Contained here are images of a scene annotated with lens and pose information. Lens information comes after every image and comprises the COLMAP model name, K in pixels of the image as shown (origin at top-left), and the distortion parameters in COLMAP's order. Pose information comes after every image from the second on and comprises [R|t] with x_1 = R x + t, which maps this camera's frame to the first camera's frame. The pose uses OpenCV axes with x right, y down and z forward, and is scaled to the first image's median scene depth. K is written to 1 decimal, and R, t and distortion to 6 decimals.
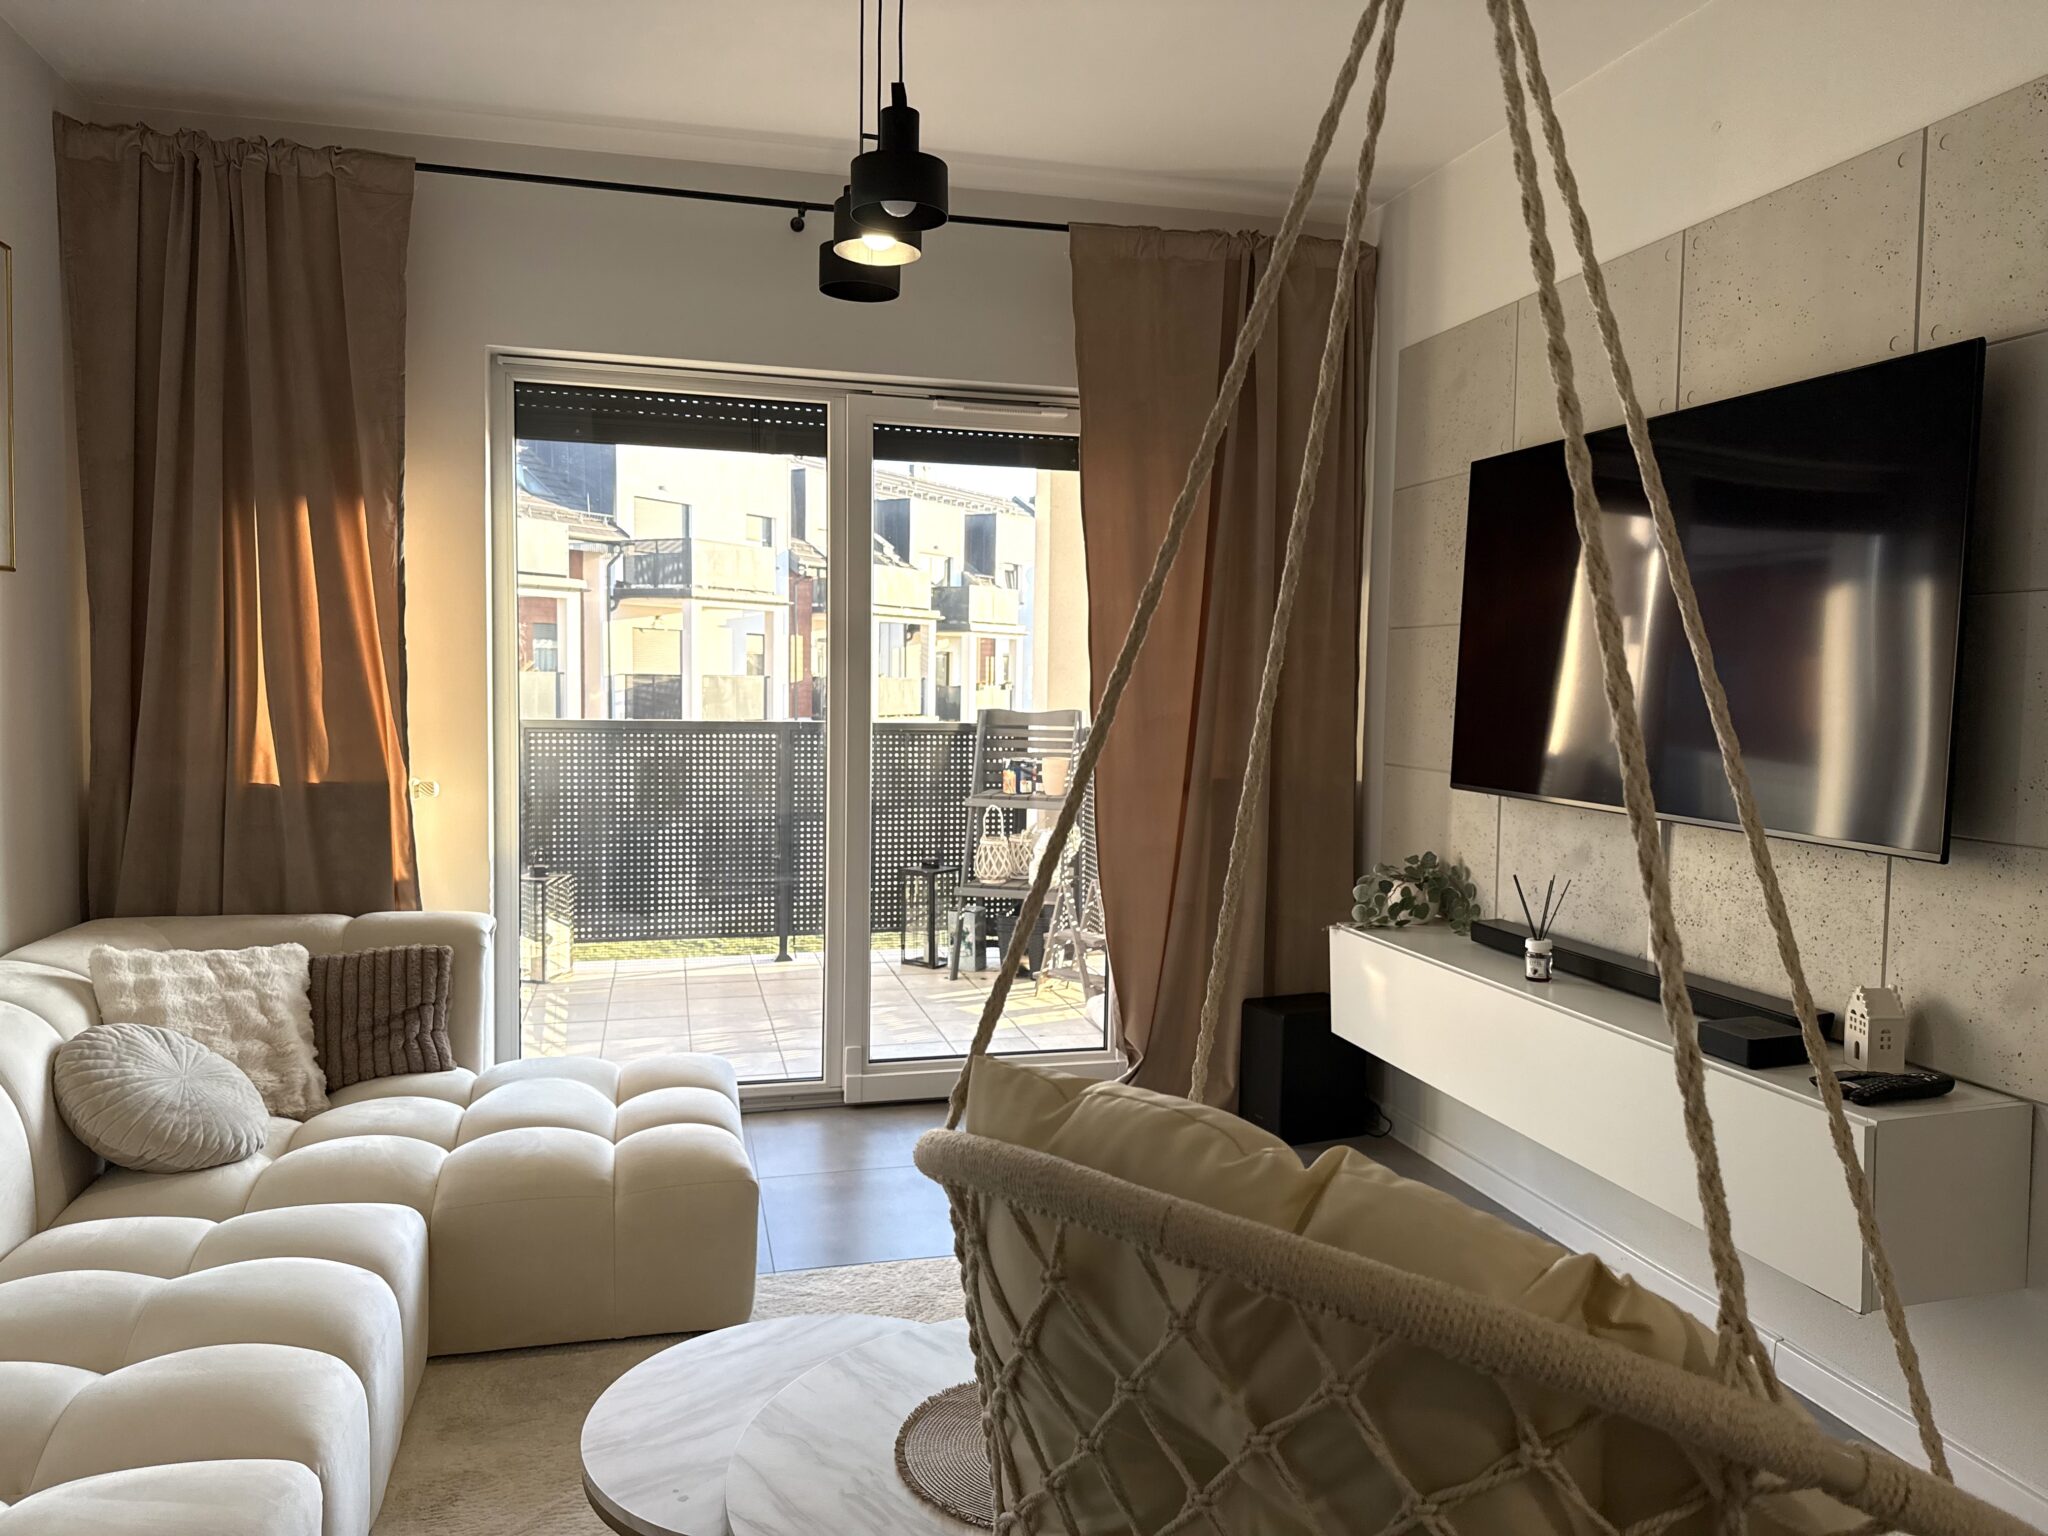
lens RADIAL K [[1438.2, 0, 1024.0], [0, 1438.2, 768.0], [0, 0, 1]] dist [-0.004362, -0.029236]
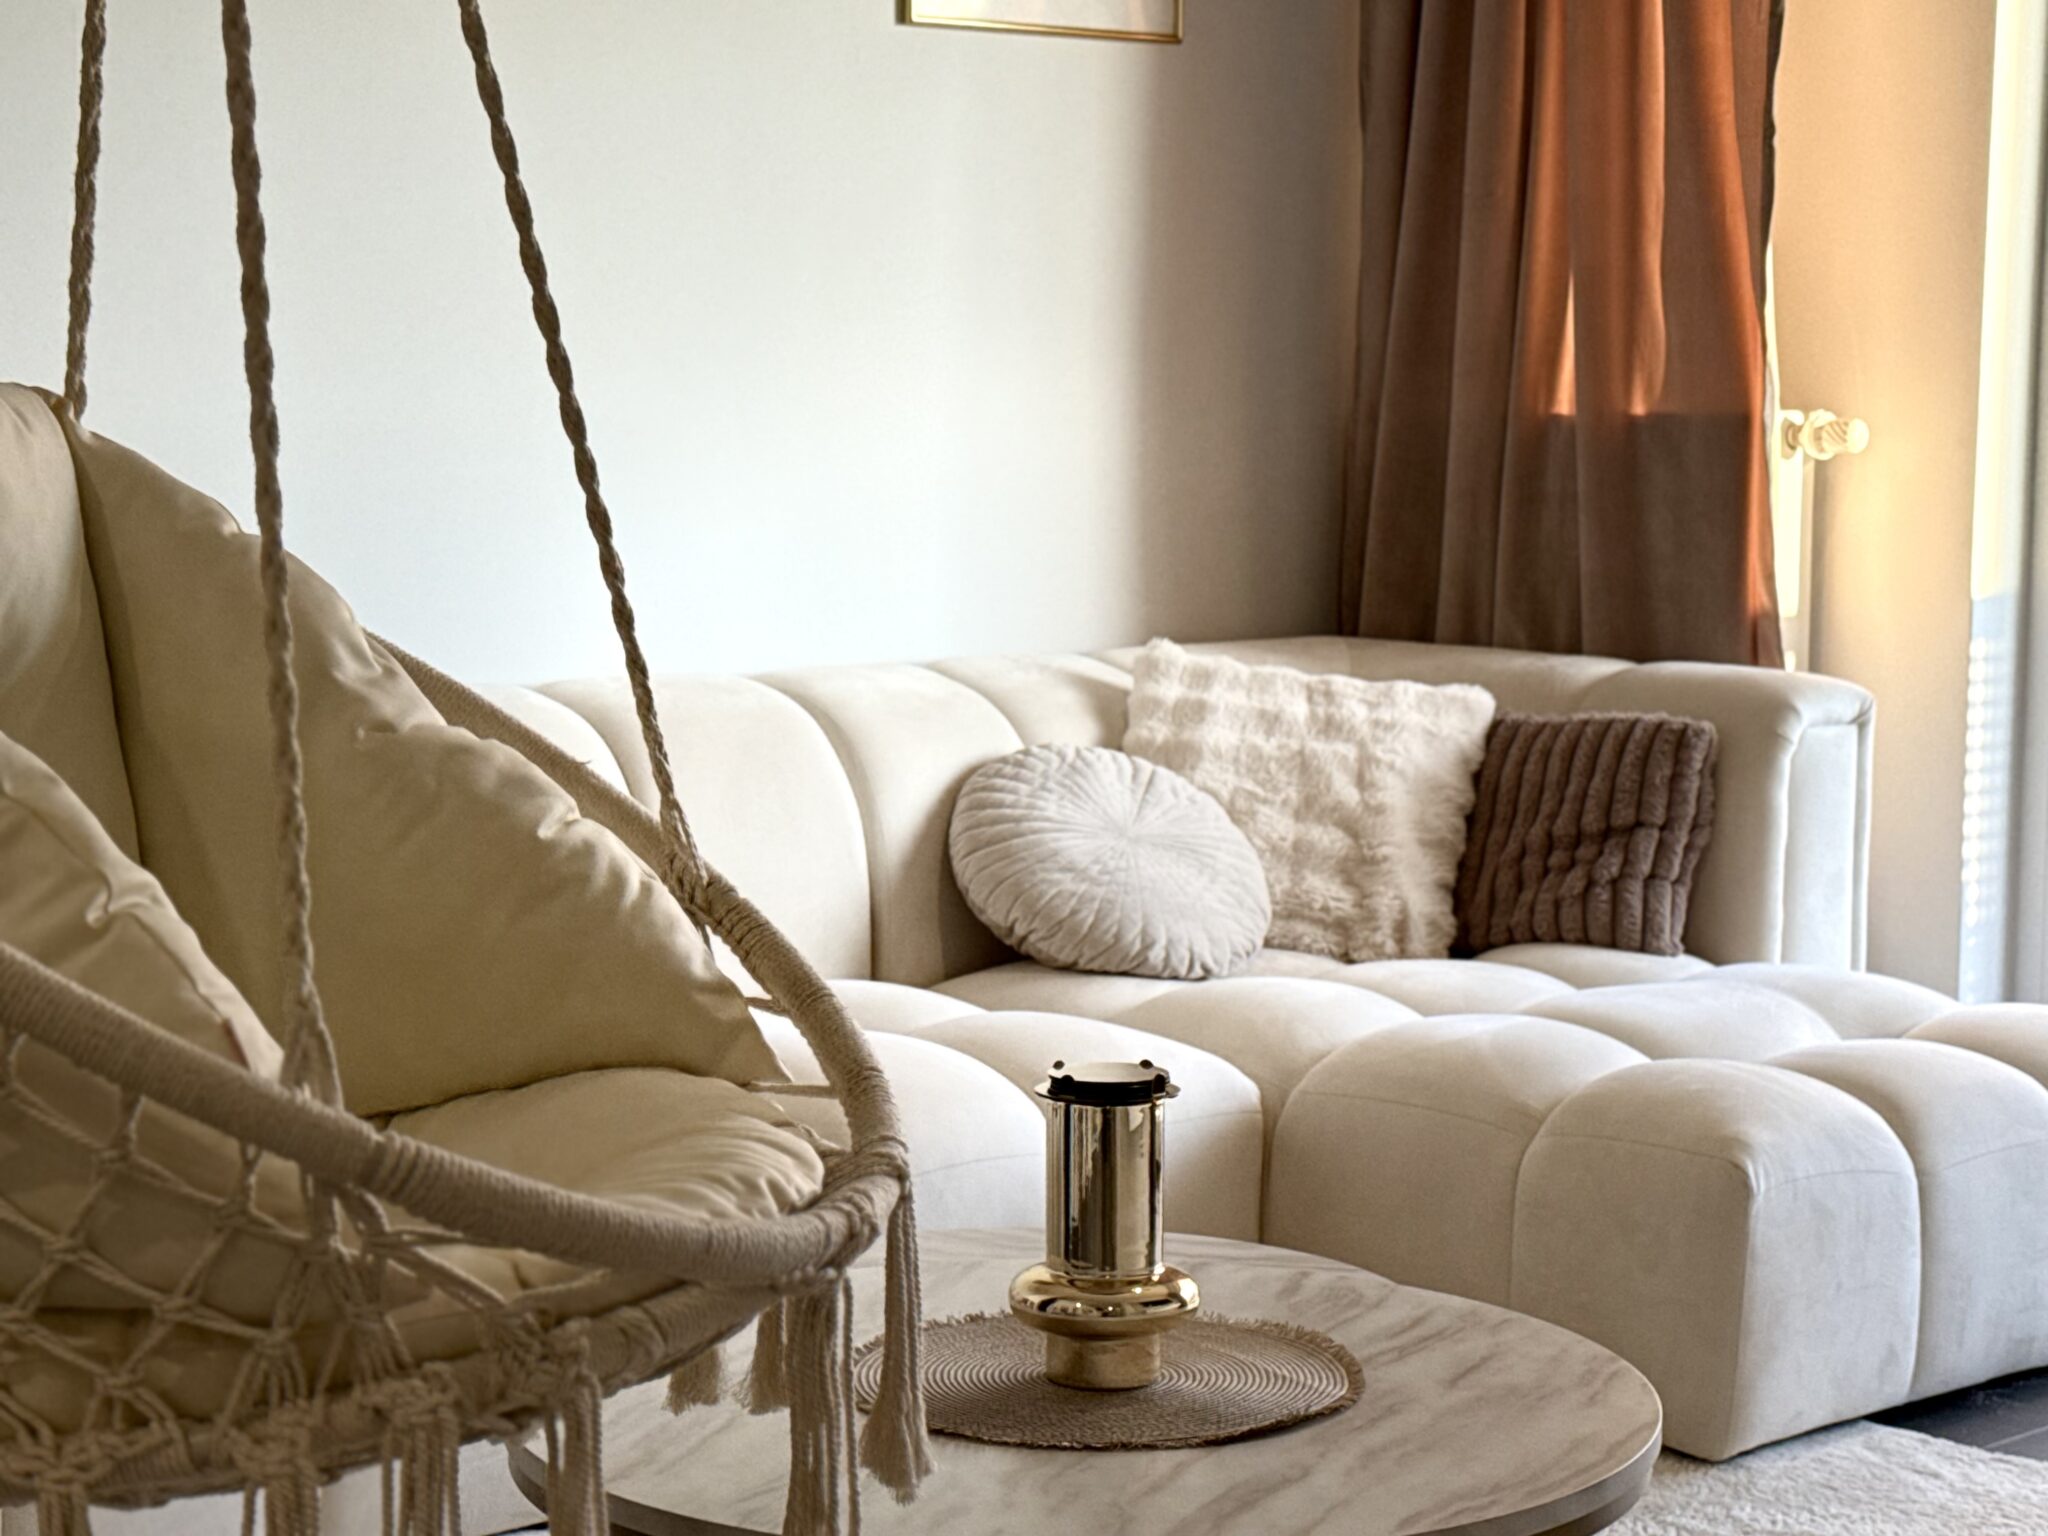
lens RADIAL K [[3891.2, 0, 1024.0], [0, 3891.2, 768.0], [0, 0, 1]] dist [0.107541, 0.248782]
pose [[0.469291, 0.075967, -0.879770, 0.773086], [-0.060611, 0.996714, 0.053733, 0.087431], [0.880961, 0.028108, 0.472353, 0.143098]]
